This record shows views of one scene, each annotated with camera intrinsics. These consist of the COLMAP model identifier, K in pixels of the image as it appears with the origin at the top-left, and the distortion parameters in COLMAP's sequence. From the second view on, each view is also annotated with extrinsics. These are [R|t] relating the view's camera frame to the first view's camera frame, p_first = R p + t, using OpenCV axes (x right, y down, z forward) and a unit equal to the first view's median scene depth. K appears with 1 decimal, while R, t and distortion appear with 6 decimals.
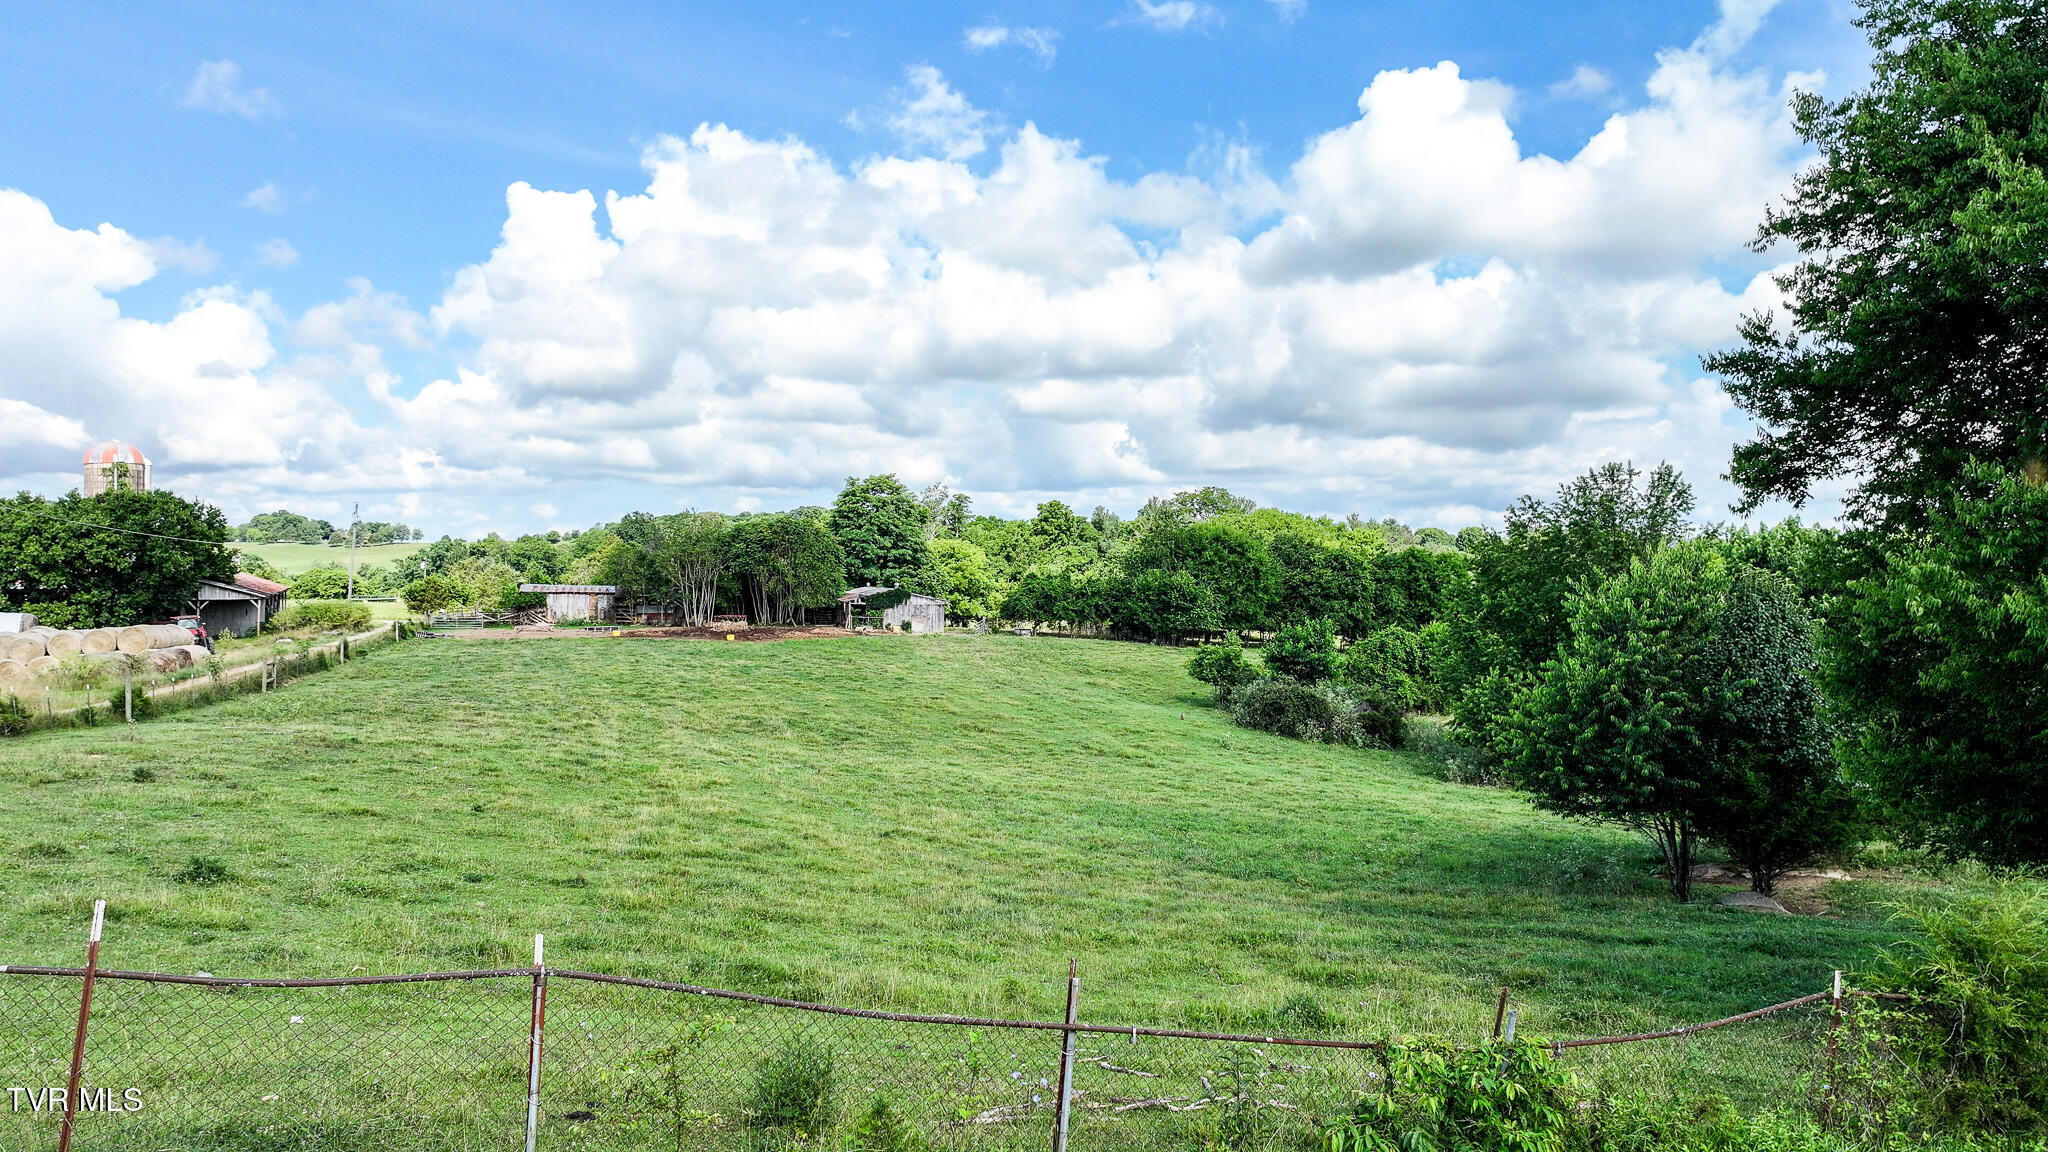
lens RADIAL K [[1445.6, 0, 1035.0], [0, 1445.6, 574.8], [0, 0, 1]] dist [0.005436, 0.005256]
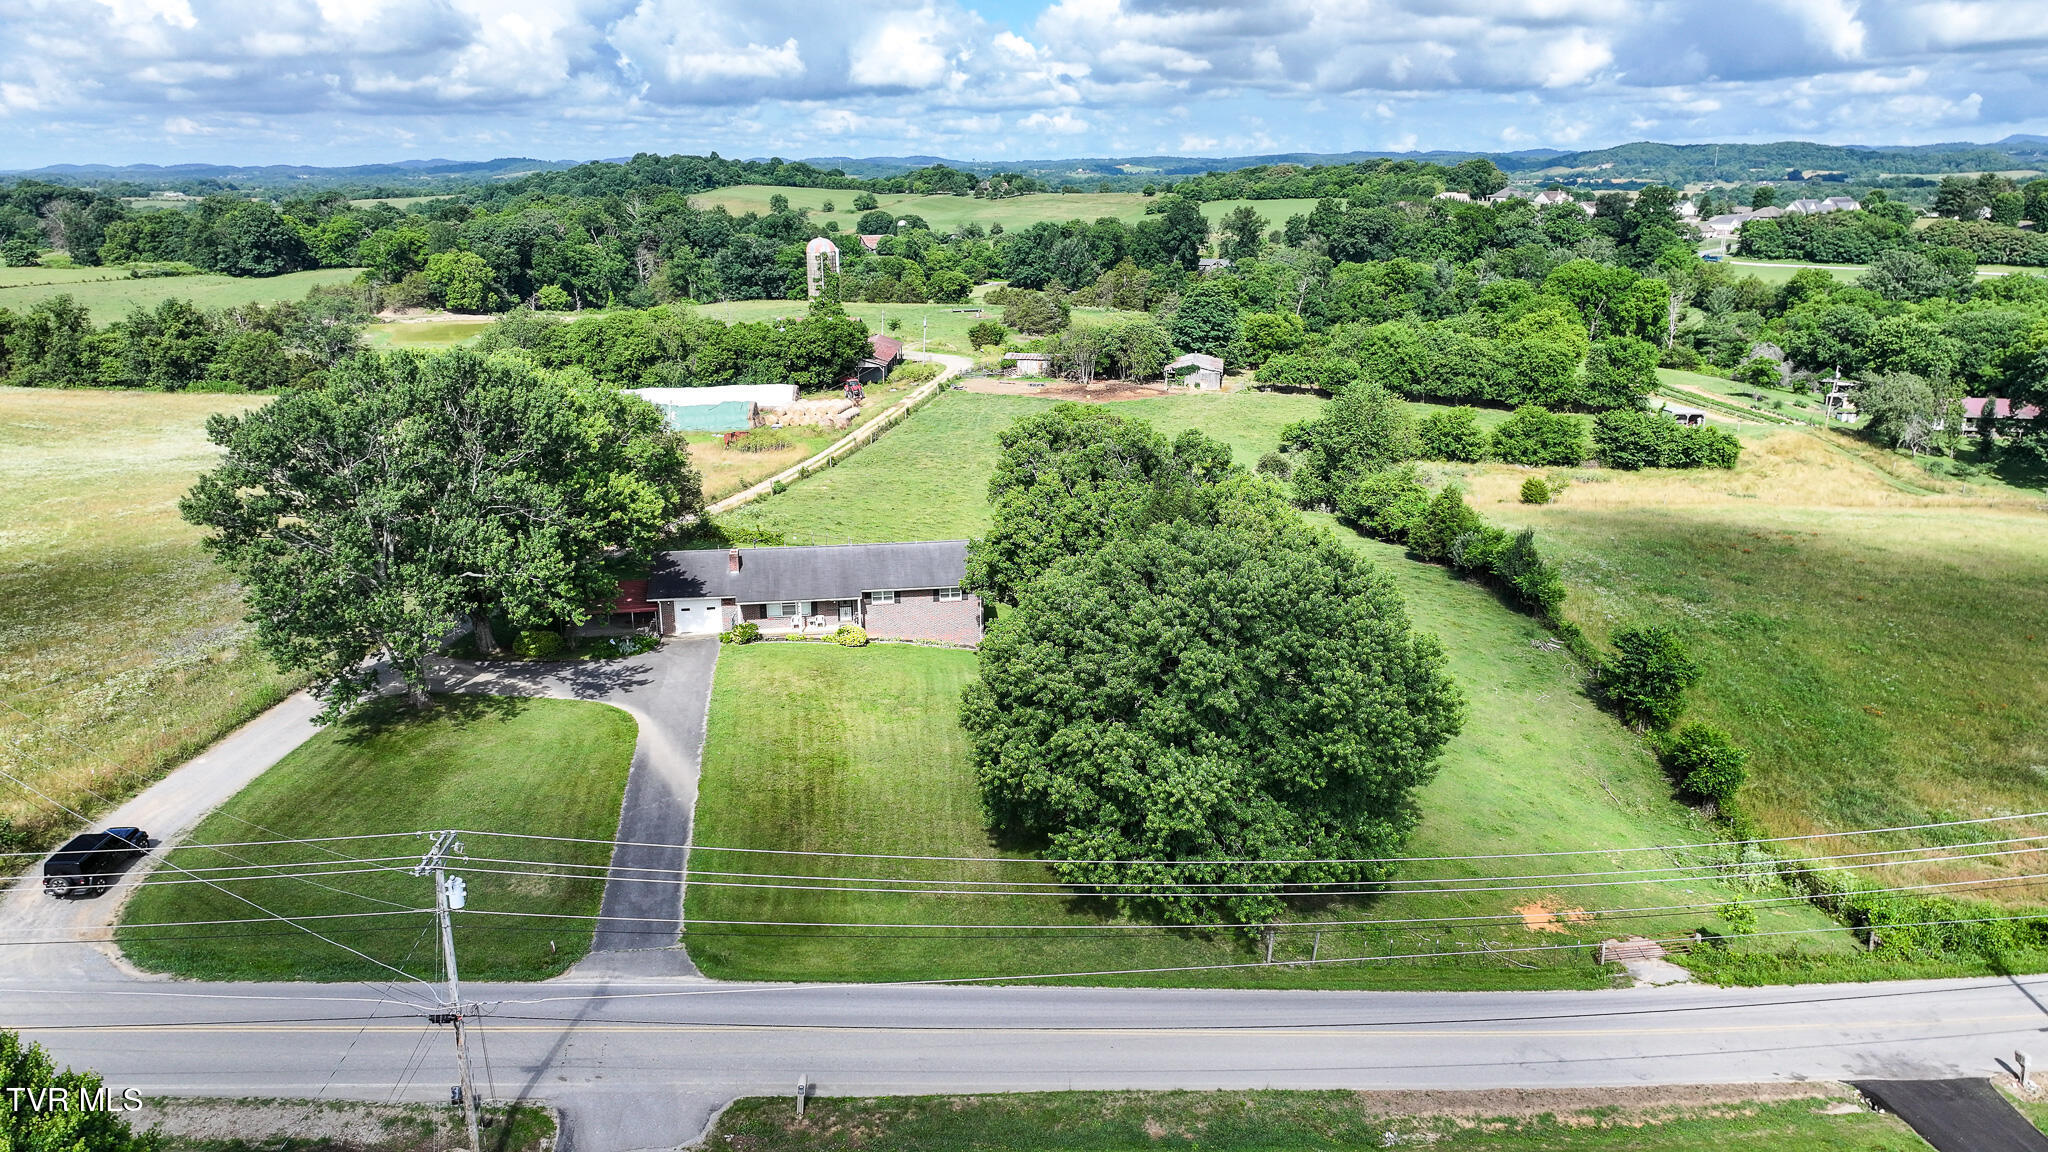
lens RADIAL K [[1445.6, 0, 1035.0], [0, 1445.6, 574.8], [0, 0, 1]] dist [0.005436, 0.005256]
pose [[0.911232, 0.096905, -0.400331, 0.472470], [0.011027, 0.965843, 0.258892, -0.205828], [0.411745, -0.240325, 0.879039, -0.730989]]
